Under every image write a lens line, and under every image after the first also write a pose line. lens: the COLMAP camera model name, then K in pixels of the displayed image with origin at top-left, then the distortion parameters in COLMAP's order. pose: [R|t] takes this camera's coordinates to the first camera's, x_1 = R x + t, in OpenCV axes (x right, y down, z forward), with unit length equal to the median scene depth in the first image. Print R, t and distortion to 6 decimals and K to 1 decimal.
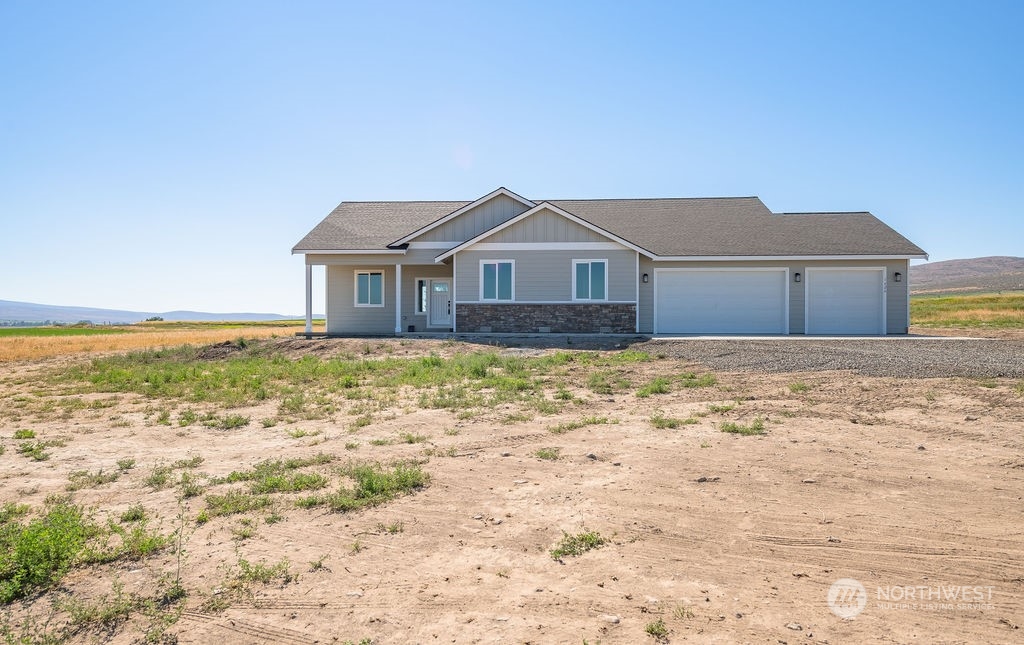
lens RADIAL K [[690.2, 0, 503.1], [0, 690.2, 343.7], [0, 0, 1]] dist [0.008426, 0.001390]
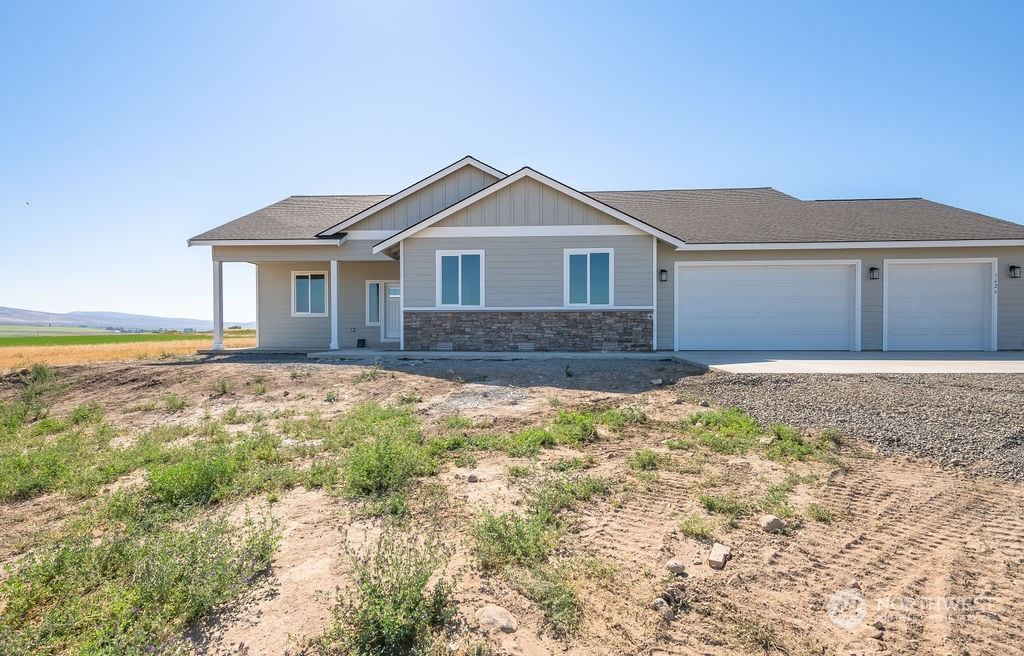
lens RADIAL K [[487.4, 0, 510.2], [0, 487.4, 345.7], [0, 0, 1]] dist [0.011437, -0.002072]
pose [[0.999421, -0.004922, 0.033666, 0.026198], [0.004788, 0.999980, 0.004055, -0.023234], [-0.033685, -0.003891, 0.999425, 0.486896]]
